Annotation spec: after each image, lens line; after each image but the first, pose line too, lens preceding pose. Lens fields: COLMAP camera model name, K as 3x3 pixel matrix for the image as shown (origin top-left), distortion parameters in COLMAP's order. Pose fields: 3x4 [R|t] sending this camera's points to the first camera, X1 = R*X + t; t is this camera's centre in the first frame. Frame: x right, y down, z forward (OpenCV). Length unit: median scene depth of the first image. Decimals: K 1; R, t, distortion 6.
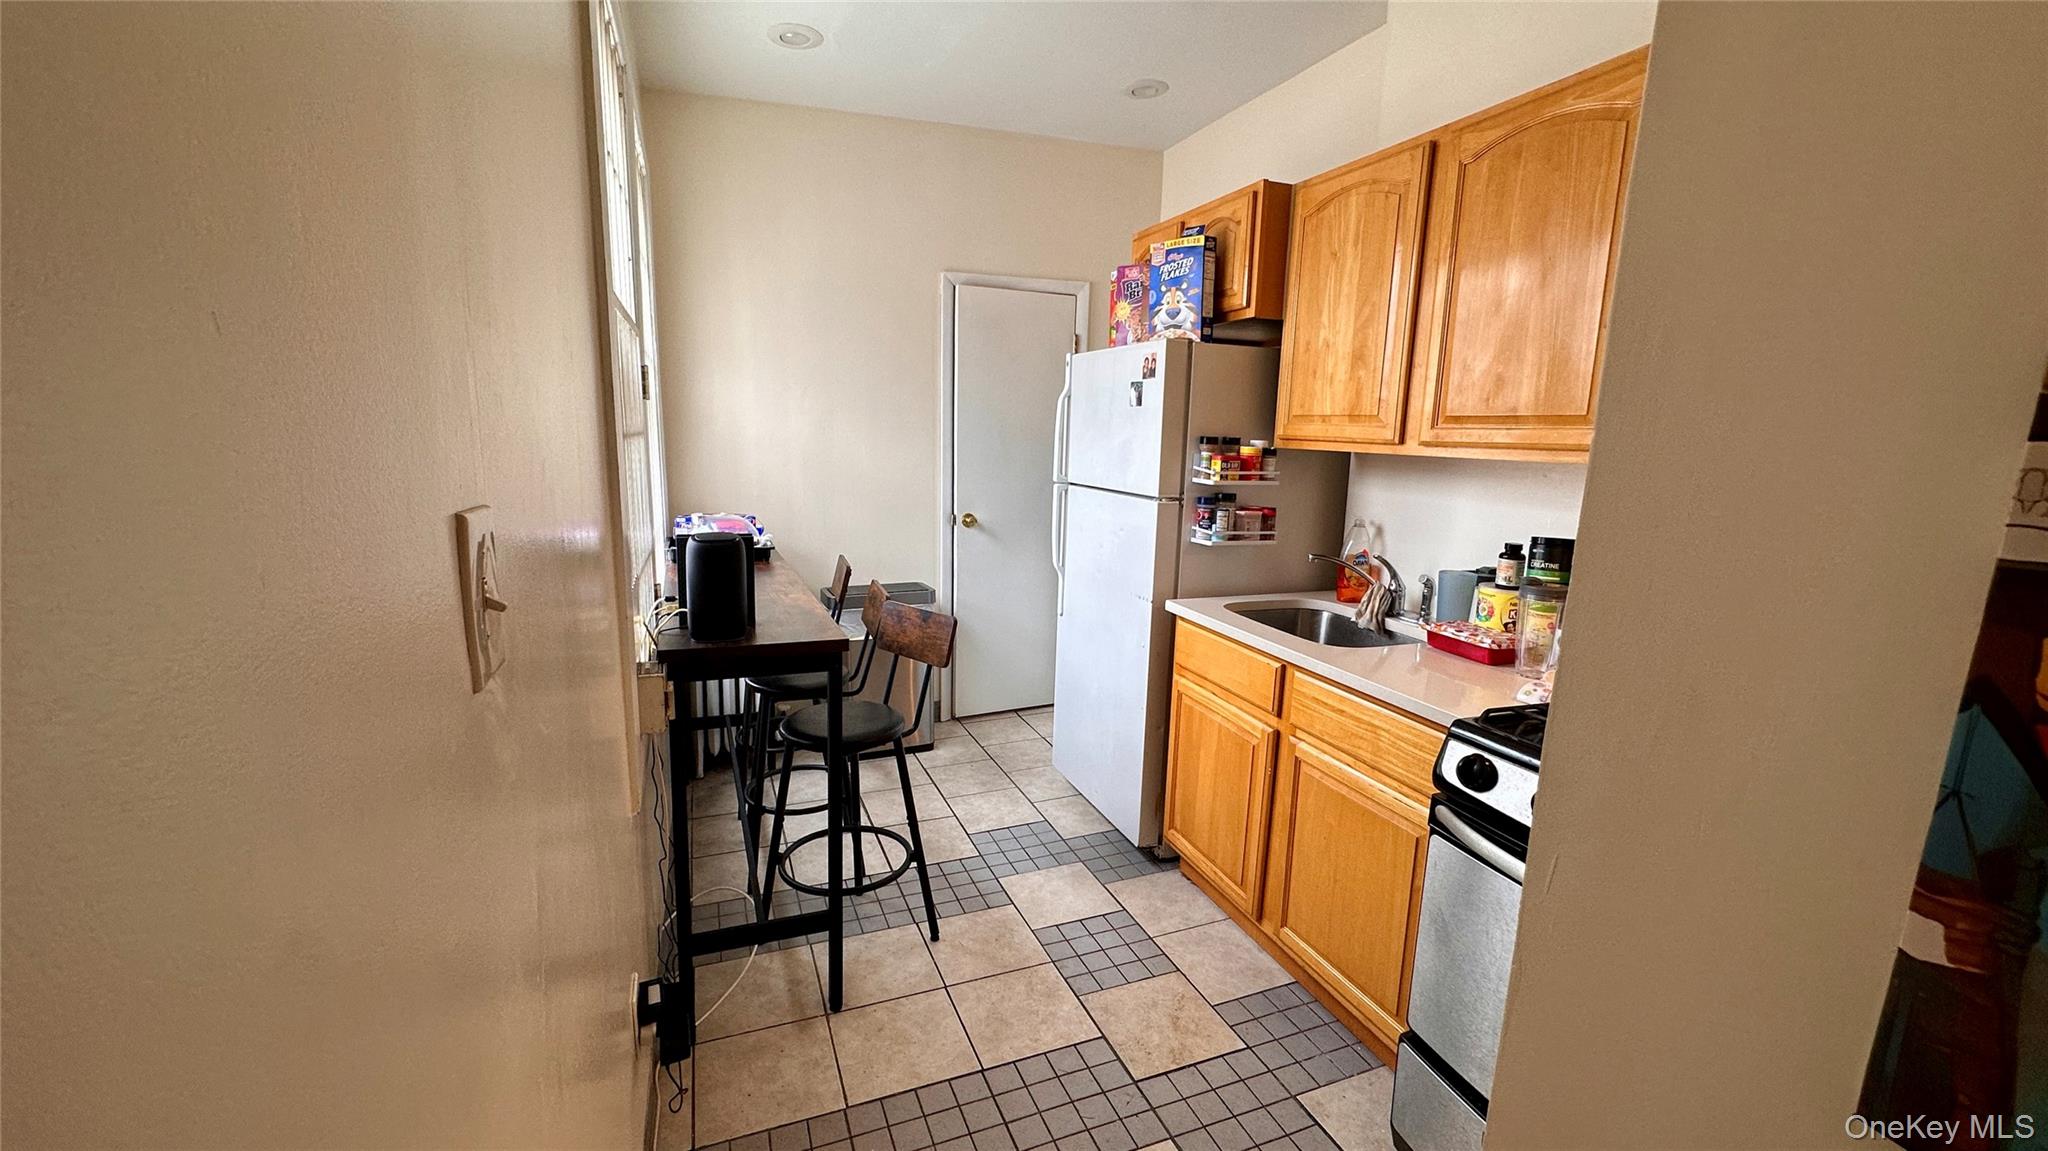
lens RADIAL K [[812.7, 0, 1024.0], [0, 812.7, 575.5], [0, 0, 1]] dist [-0.008993, -0.000030]
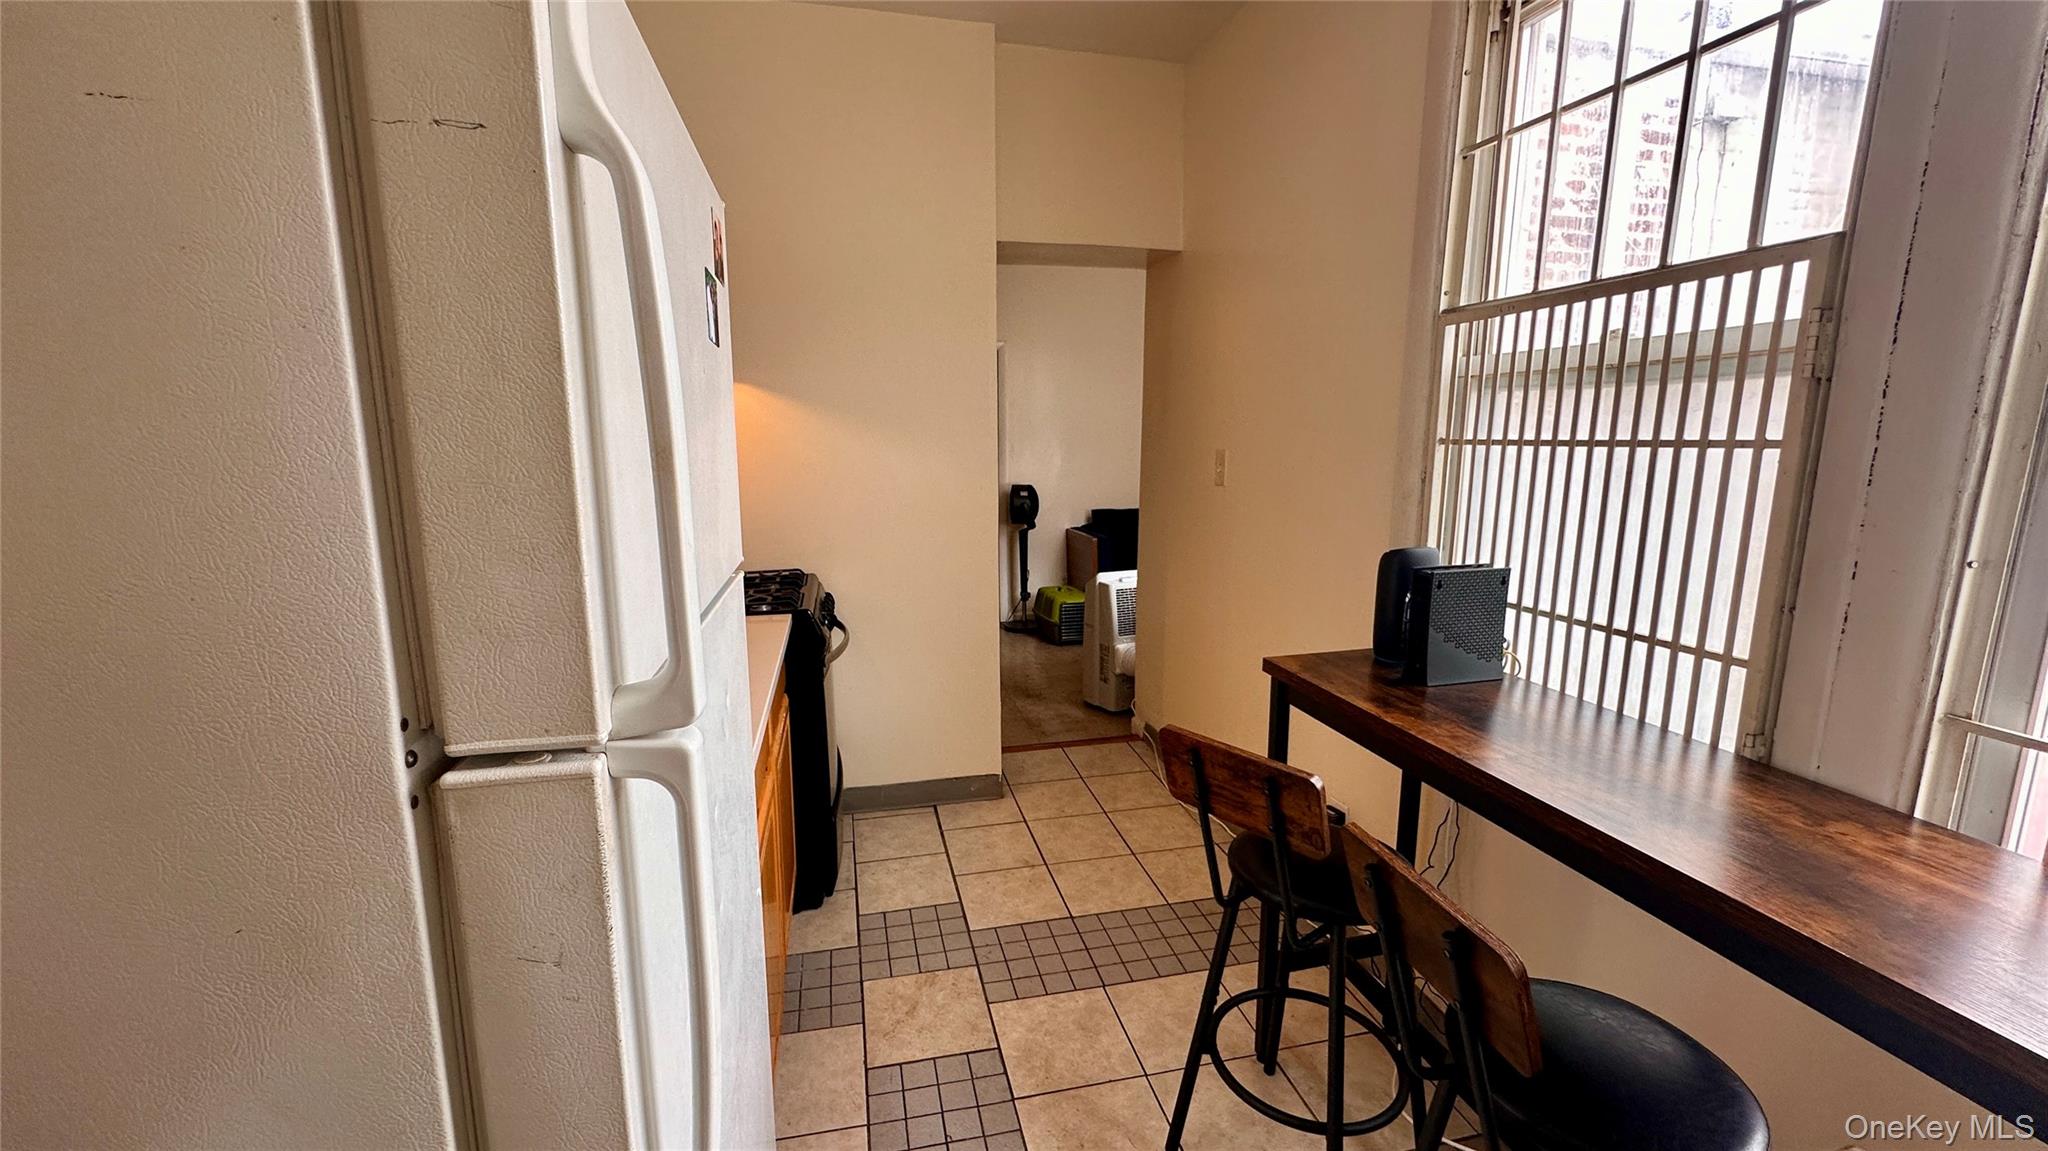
lens RADIAL K [[812.7, 0, 1024.0], [0, 812.7, 575.5], [0, 0, 1]] dist [-0.008993, -0.000030]
pose [[-0.988097, -0.051045, 0.145113, -0.068493], [0.001345, 0.940437, 0.339966, -0.294592], [-0.153823, 0.336115, -0.929174, 1.702120]]
